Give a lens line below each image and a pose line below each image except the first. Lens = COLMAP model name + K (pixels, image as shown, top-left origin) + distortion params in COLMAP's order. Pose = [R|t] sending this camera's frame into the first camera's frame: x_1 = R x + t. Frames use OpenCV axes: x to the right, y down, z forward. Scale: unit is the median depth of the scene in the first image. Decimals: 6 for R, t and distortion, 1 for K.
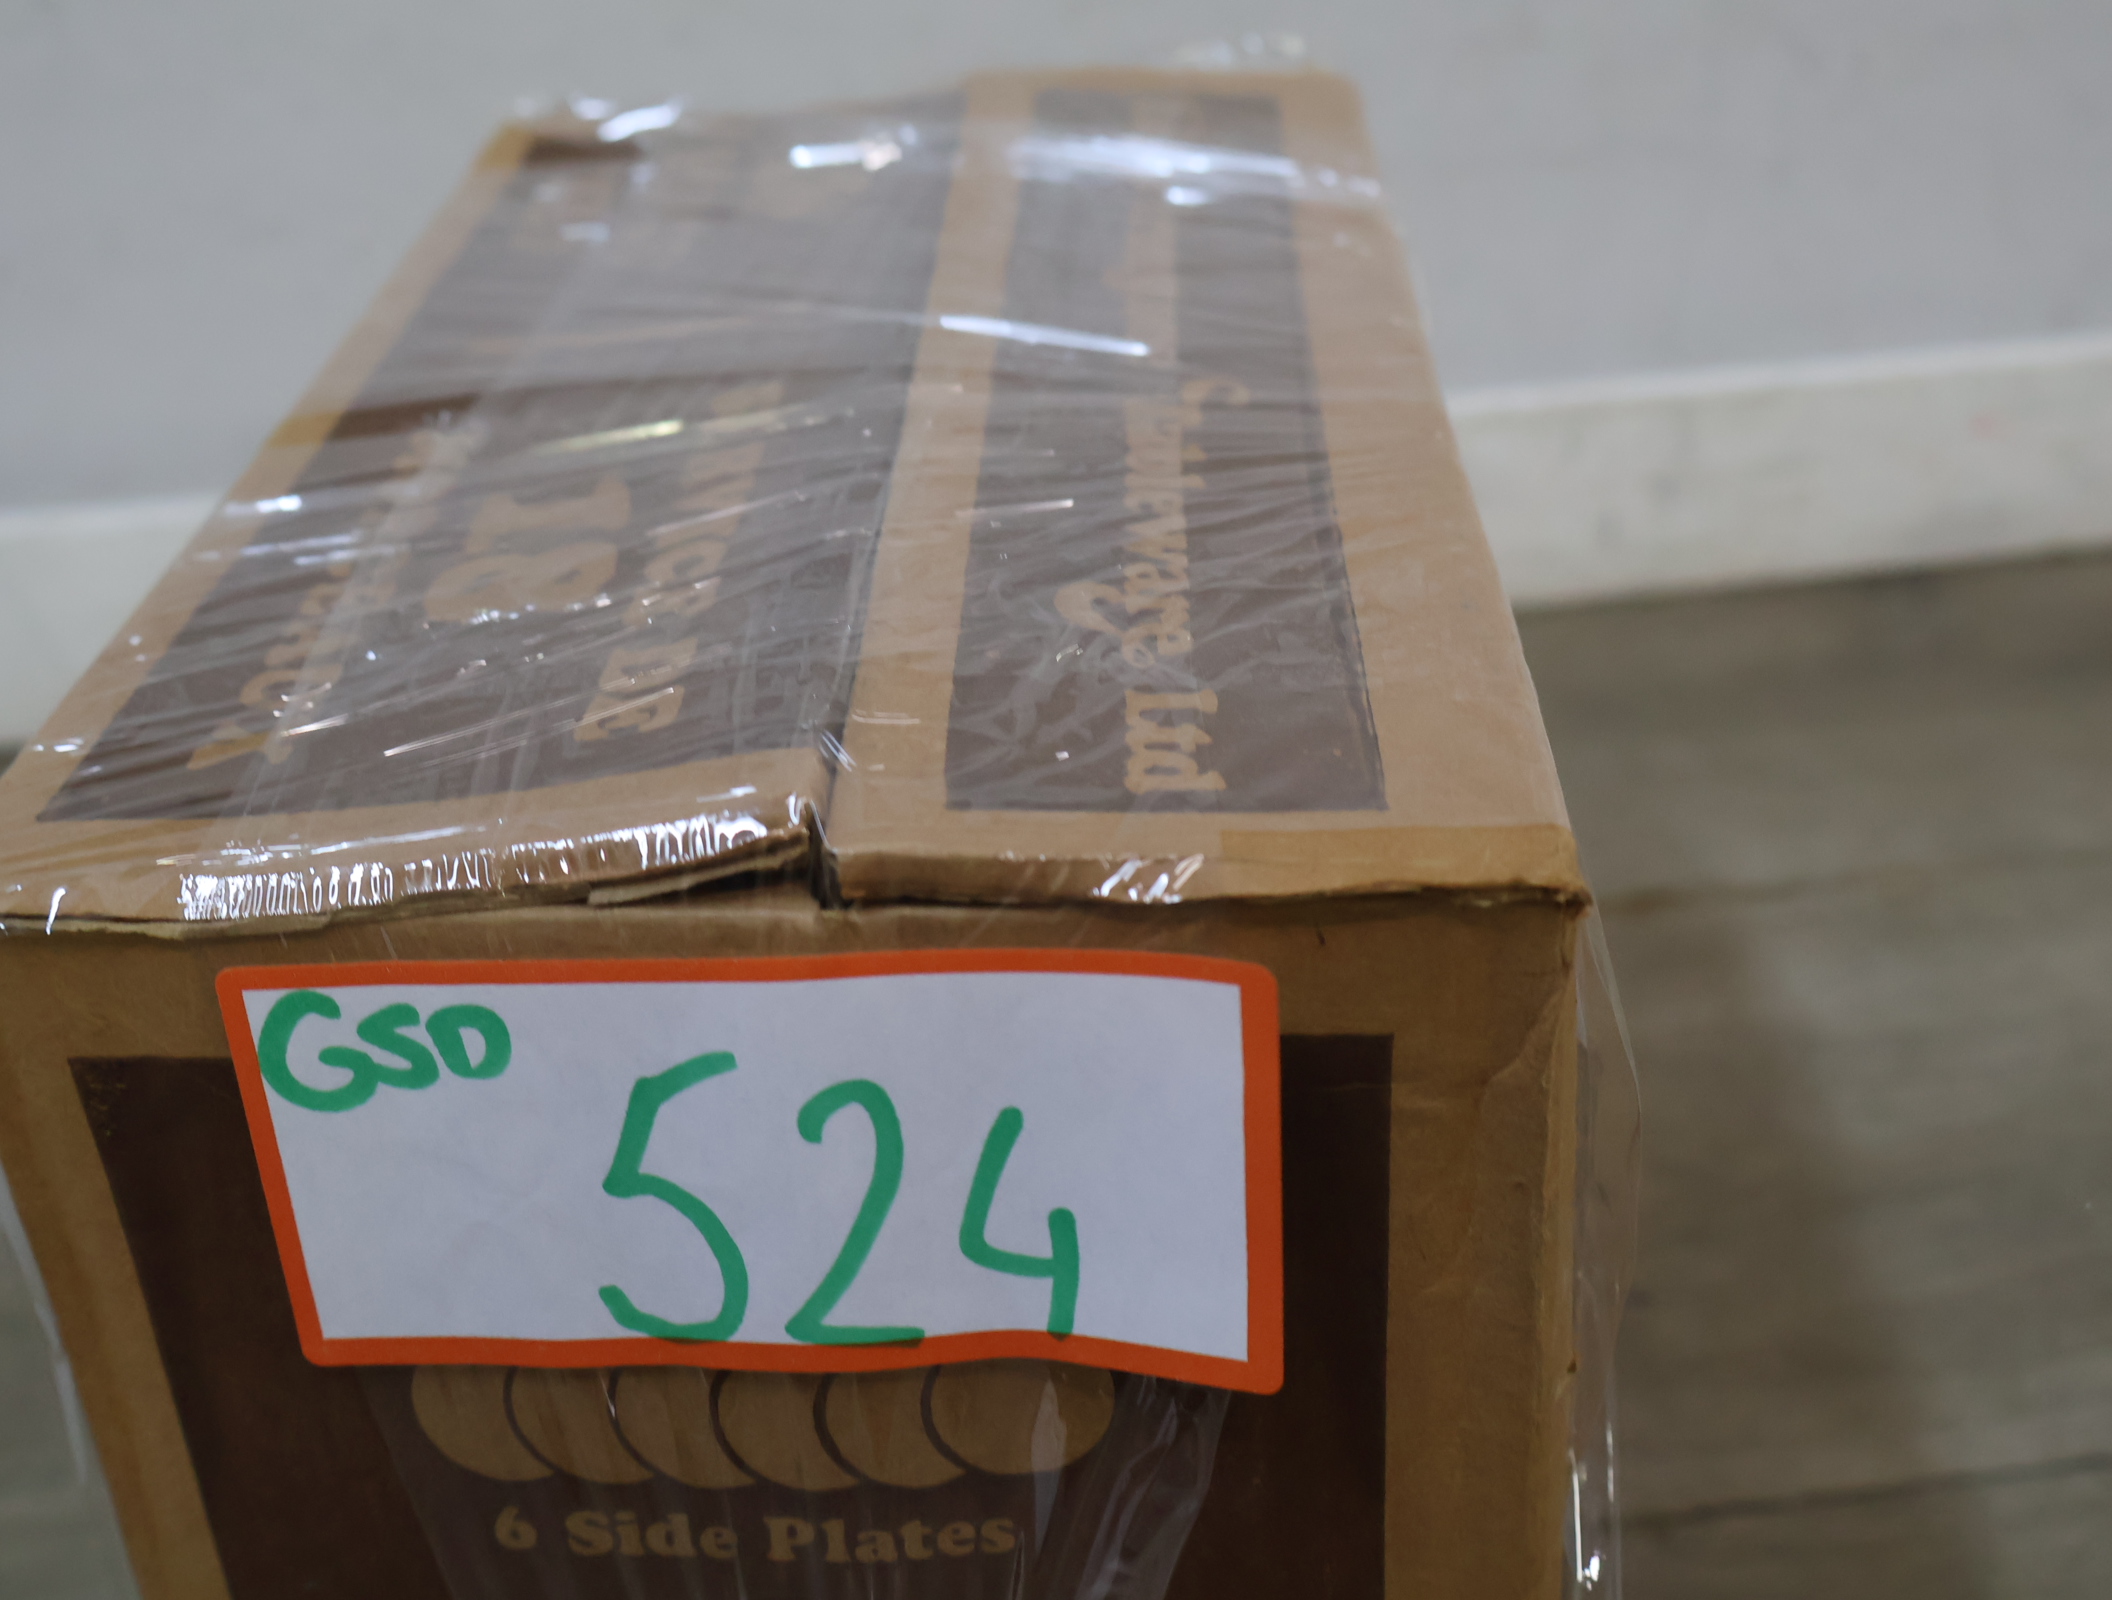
lens RADIAL K [[2439.8, 0, 1052.9], [0, 2439.8, 841.6], [0, 0, 1]] dist [-0.020835, 0.030681]
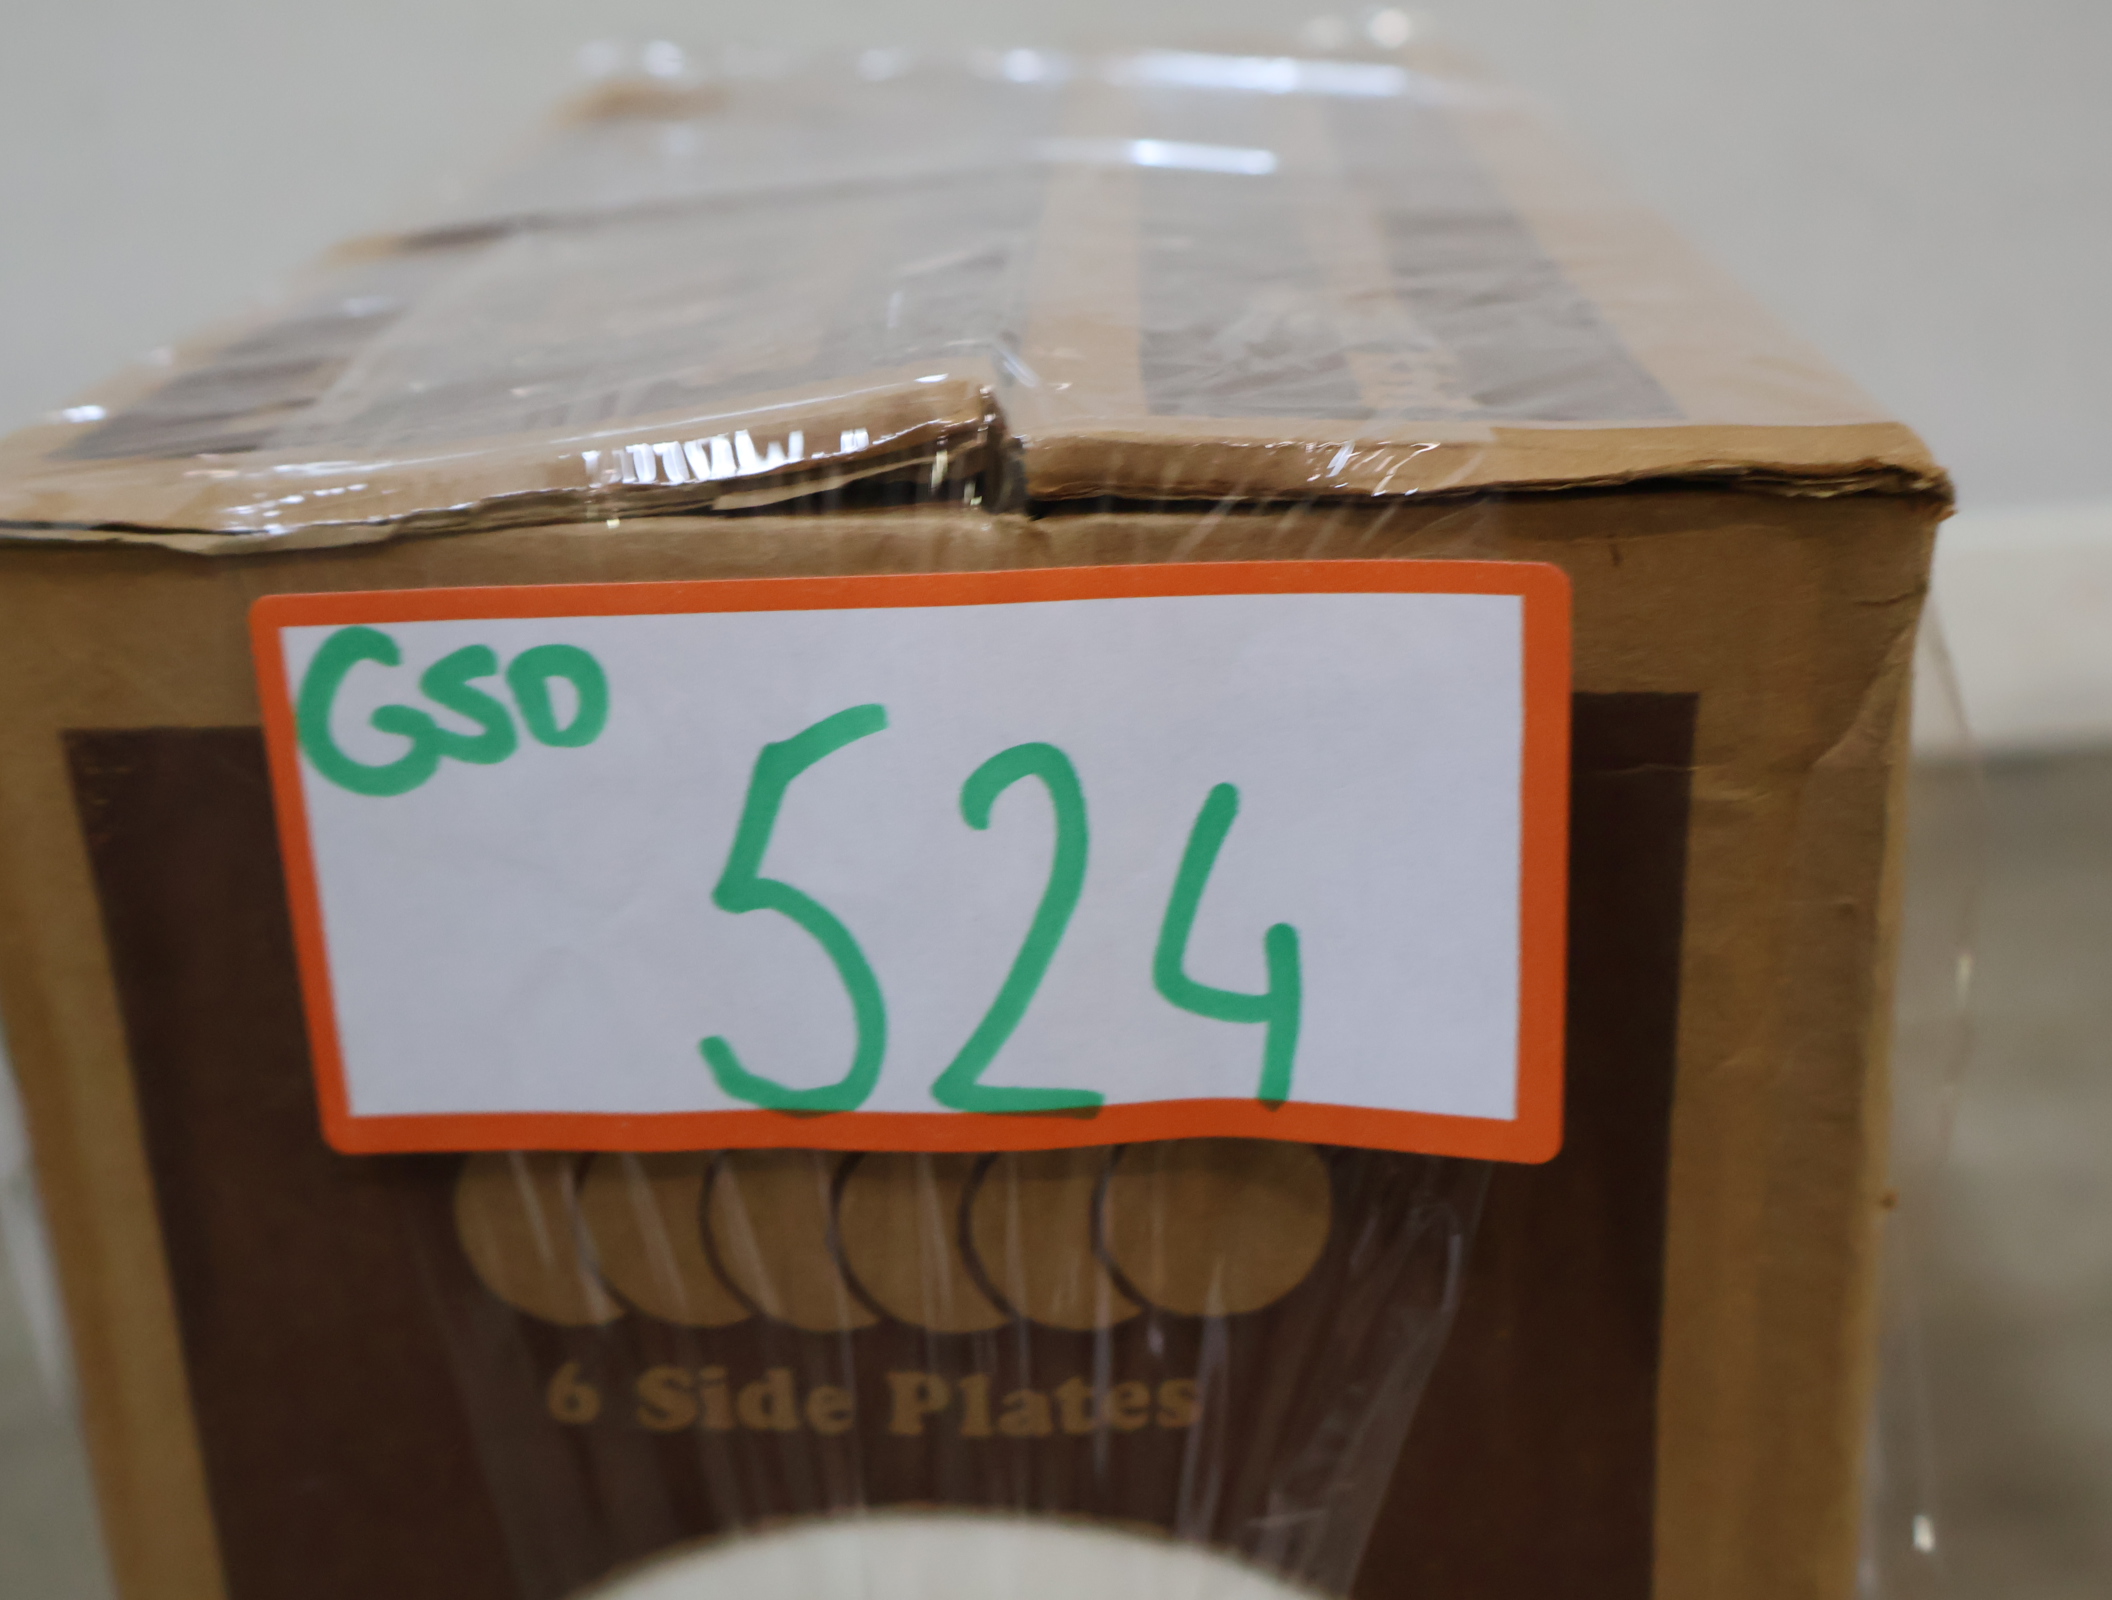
lens RADIAL K [[2499.9, 0, 1056.0], [0, 2499.9, 800.0], [0, 0, 1]] dist [0.003705, -0.014928]
pose [[0.999925, 0.011621, -0.003940, -0.067865], [-0.012067, 0.989489, -0.144105, 0.228086], [0.002224, 0.144141, 0.989555, 0.175608]]
